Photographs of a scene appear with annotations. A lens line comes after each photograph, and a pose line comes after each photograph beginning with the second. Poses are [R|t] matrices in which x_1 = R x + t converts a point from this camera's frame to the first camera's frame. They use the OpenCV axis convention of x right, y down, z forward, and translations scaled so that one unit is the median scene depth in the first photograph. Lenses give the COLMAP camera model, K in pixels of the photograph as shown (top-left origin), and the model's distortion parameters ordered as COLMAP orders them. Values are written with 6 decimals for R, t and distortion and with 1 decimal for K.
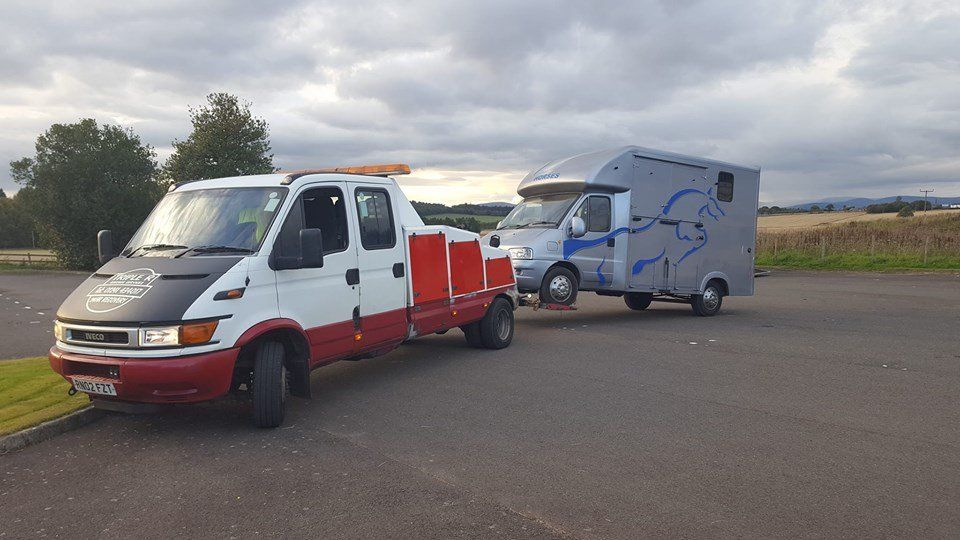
lens RADIAL K [[692.3, 0, 478.9], [0, 692.3, 266.1], [0, 0, 1]] dist [0.008986, -0.010106]
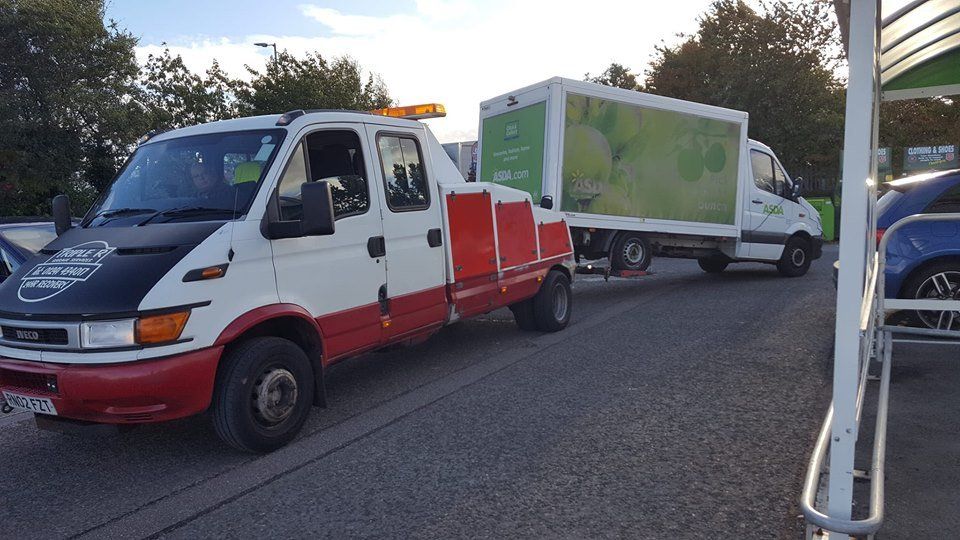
lens RADIAL K [[692.3, 0, 481.4], [0, 692.3, 275.4], [0, 0, 1]] dist [0.008986, -0.010106]
pose [[0.998778, -0.021935, -0.044279, -0.034832], [0.024231, 0.998353, 0.052002, 0.010789], [0.043065, -0.053012, 0.997665, 0.254864]]
